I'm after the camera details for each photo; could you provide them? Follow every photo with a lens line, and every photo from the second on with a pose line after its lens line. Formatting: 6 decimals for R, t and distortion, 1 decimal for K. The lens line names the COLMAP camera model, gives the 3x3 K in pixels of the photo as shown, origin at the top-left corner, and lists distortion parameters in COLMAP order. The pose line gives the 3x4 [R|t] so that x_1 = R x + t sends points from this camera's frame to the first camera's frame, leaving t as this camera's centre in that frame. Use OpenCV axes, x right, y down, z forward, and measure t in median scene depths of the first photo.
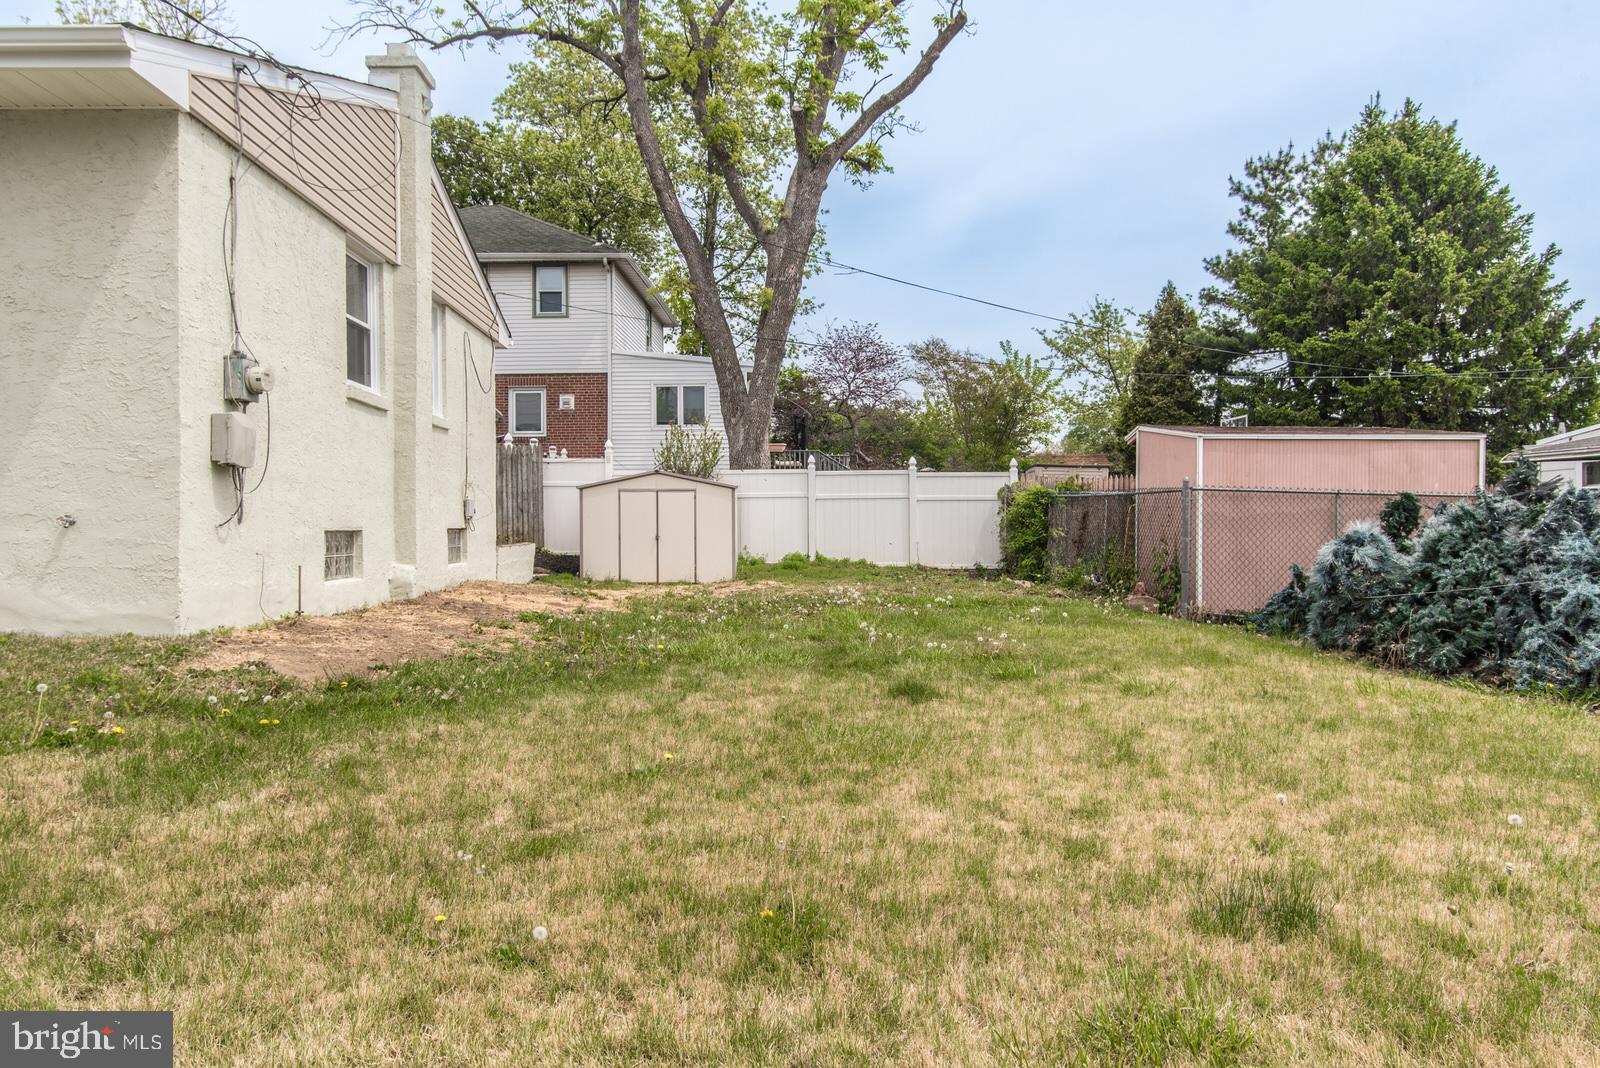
lens RADIAL K [[1055.3, 0, 791.0], [0, 1055.3, 525.7], [0, 0, 1]] dist [-0.019440, 0.012735]
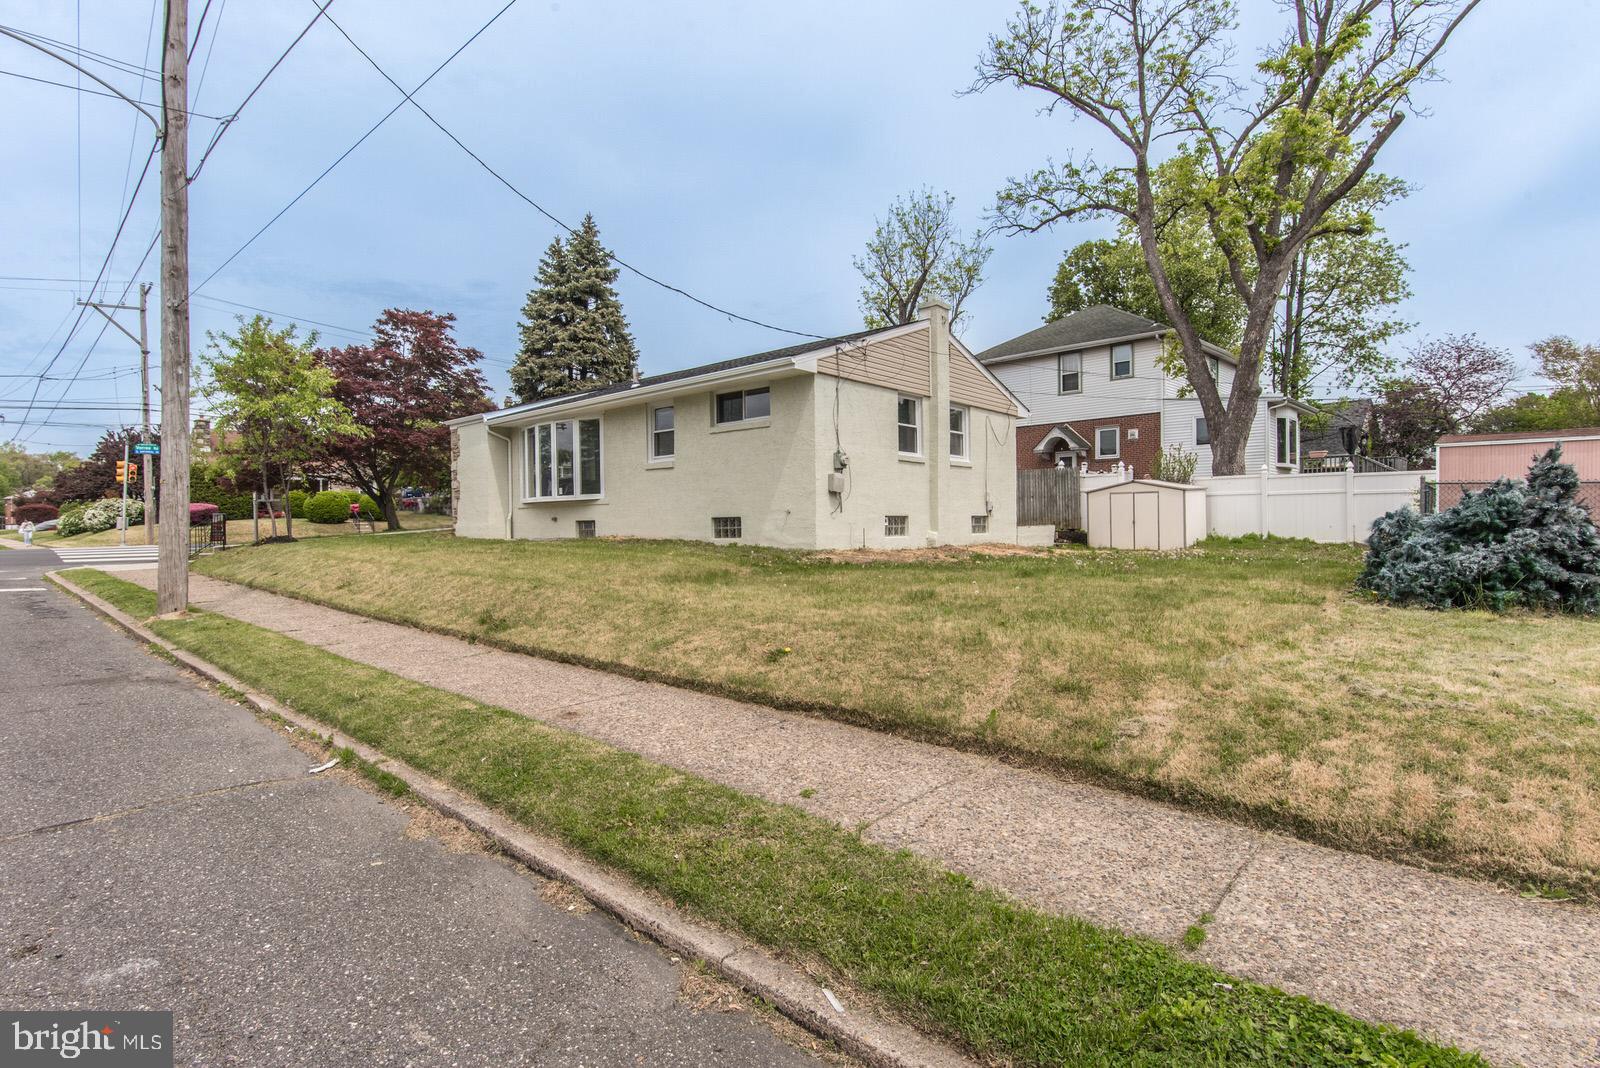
lens RADIAL K [[805.3, 0, 795.9], [0, 805.3, 528.2], [0, 0, 1]] dist [0.002425, 0.003307]
pose [[0.728979, 0.000895, -0.684536, 0.294987], [0.005242, 0.999963, 0.006890, 0.008345], [0.684516, -0.008611, 0.728947, -0.220245]]
